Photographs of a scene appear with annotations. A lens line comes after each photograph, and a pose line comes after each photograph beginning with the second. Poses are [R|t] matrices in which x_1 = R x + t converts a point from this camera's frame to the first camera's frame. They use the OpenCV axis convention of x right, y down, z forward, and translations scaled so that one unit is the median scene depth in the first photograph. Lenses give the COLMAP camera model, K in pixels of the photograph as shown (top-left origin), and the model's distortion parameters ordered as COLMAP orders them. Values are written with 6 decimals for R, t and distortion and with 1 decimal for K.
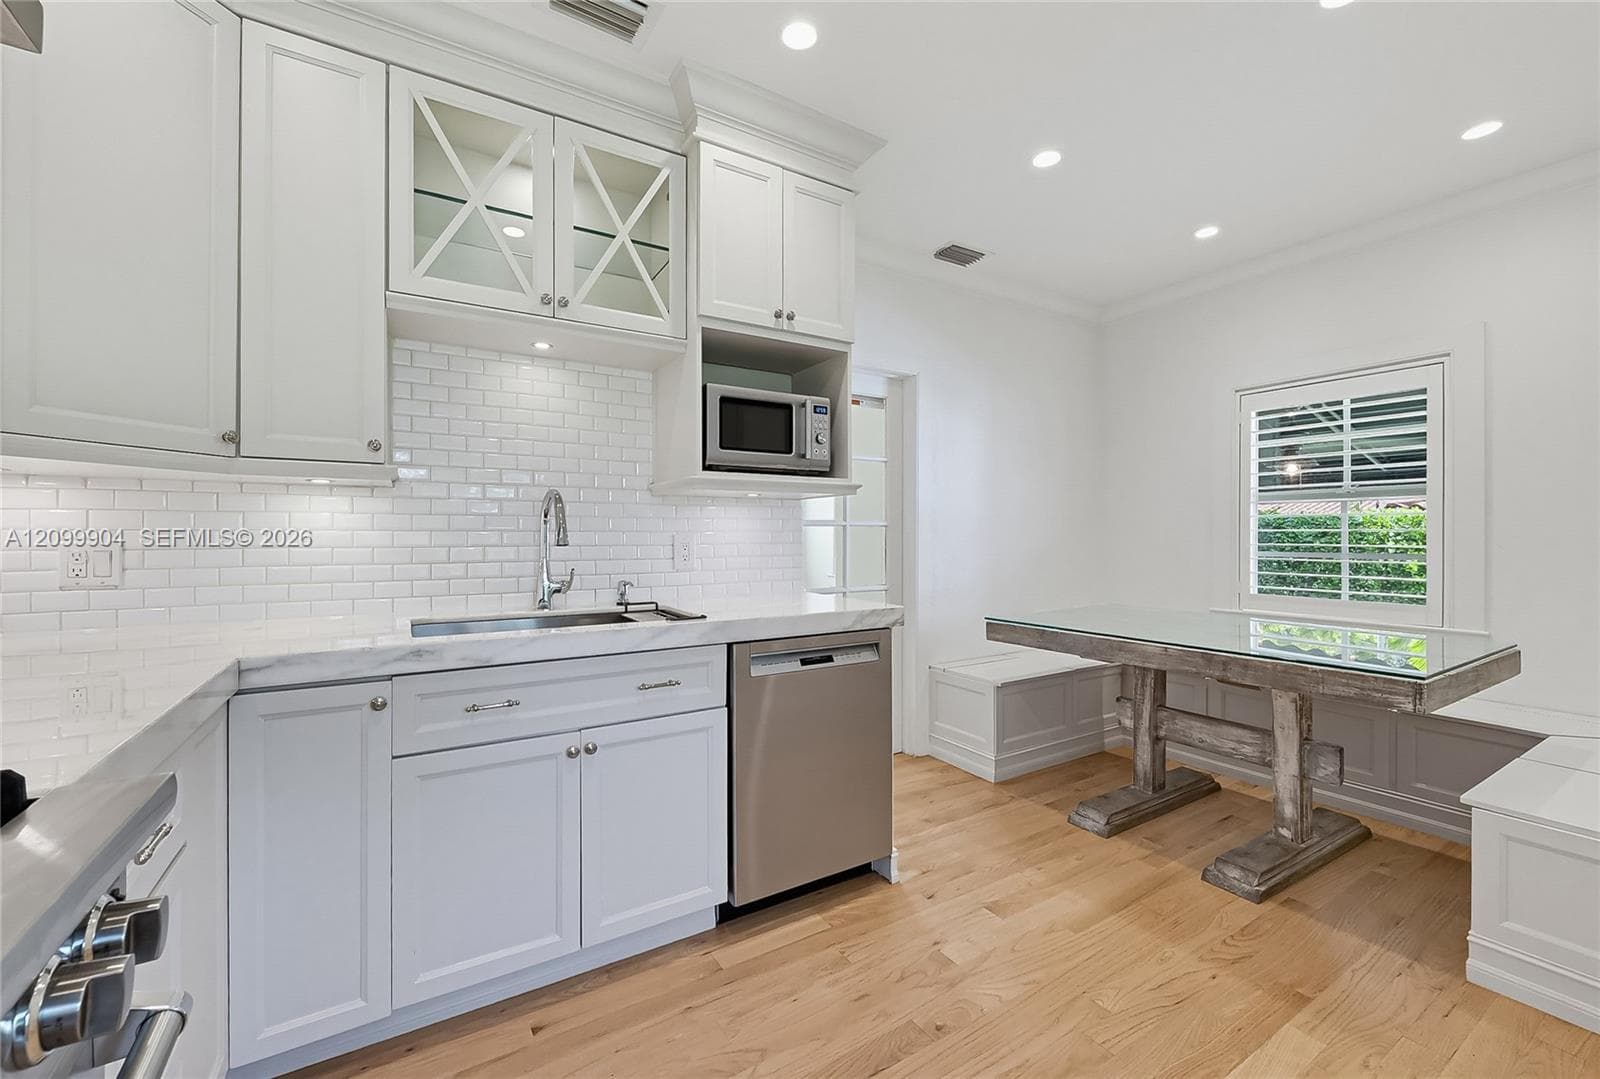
lens RADIAL K [[646.3, 0, 796.6], [0, 646.3, 538.4], [0, 0, 1]] dist [0.000309, -0.000015]
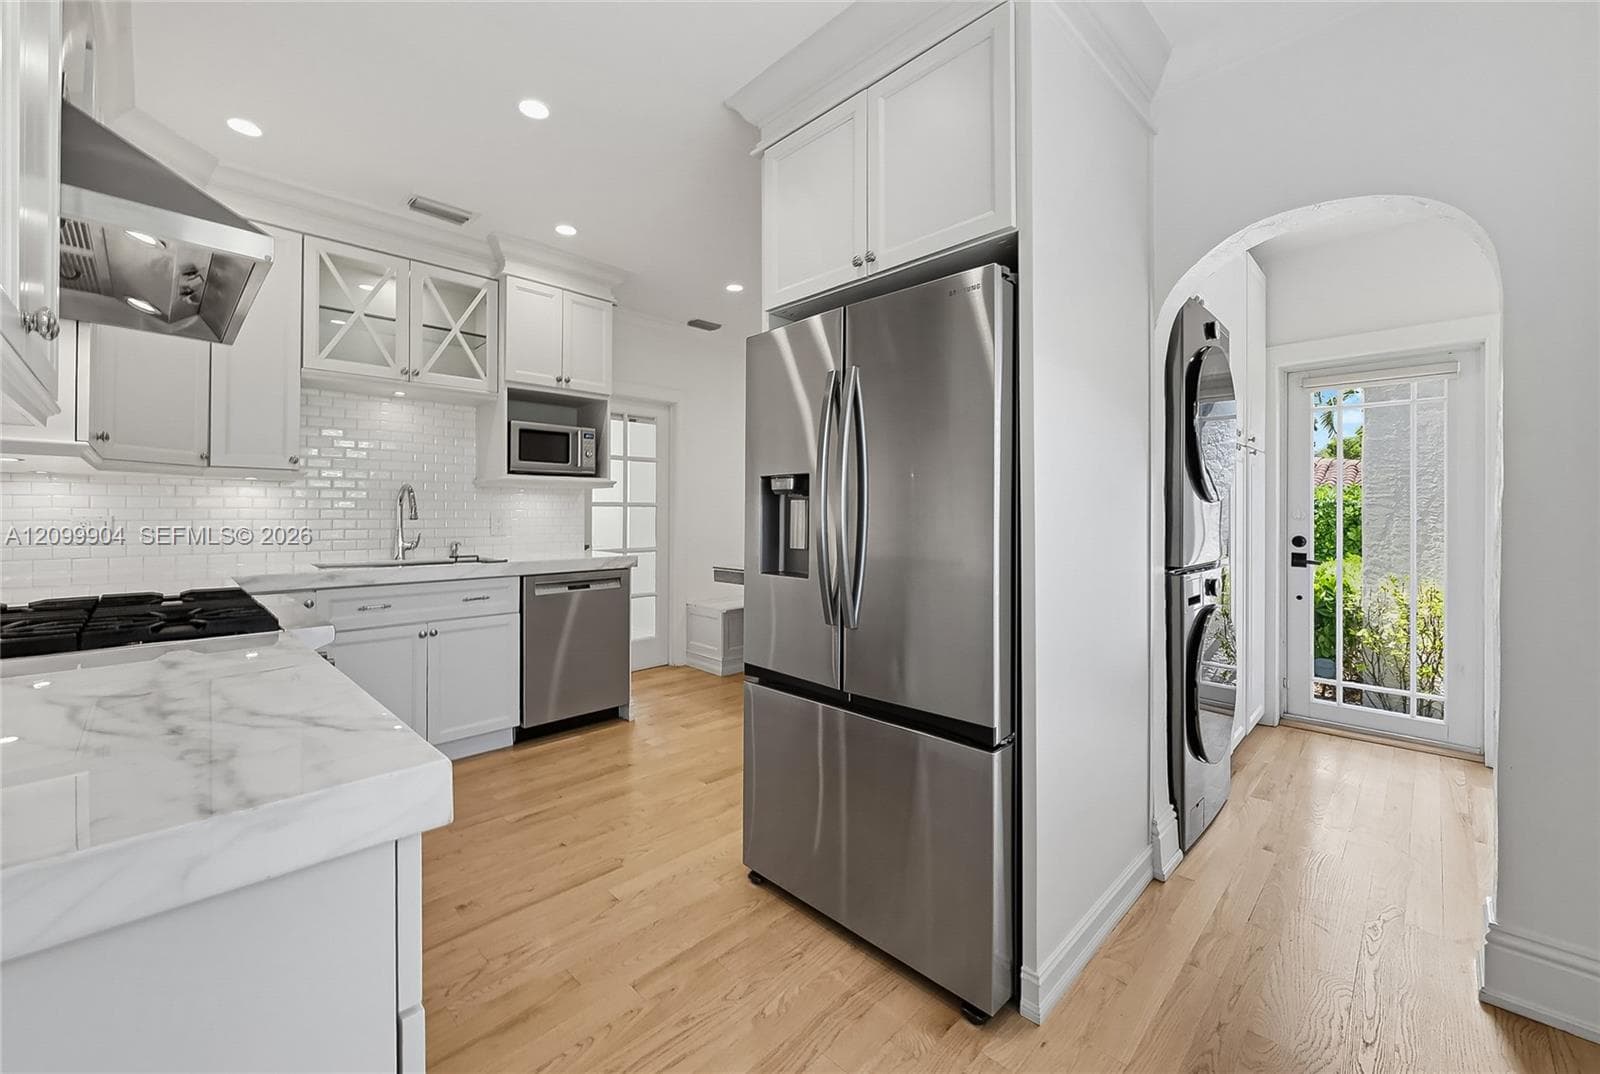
lens RADIAL K [[646.3, 0, 803.9], [0, 646.3, 512.5], [0, 0, 1]] dist [0.000309, -0.000015]
pose [[0.973410, 0.004258, 0.229032, 0.211979], [-0.003408, 0.999986, -0.004106, -0.002102], [-0.229046, 0.003216, 0.973410, -0.774348]]
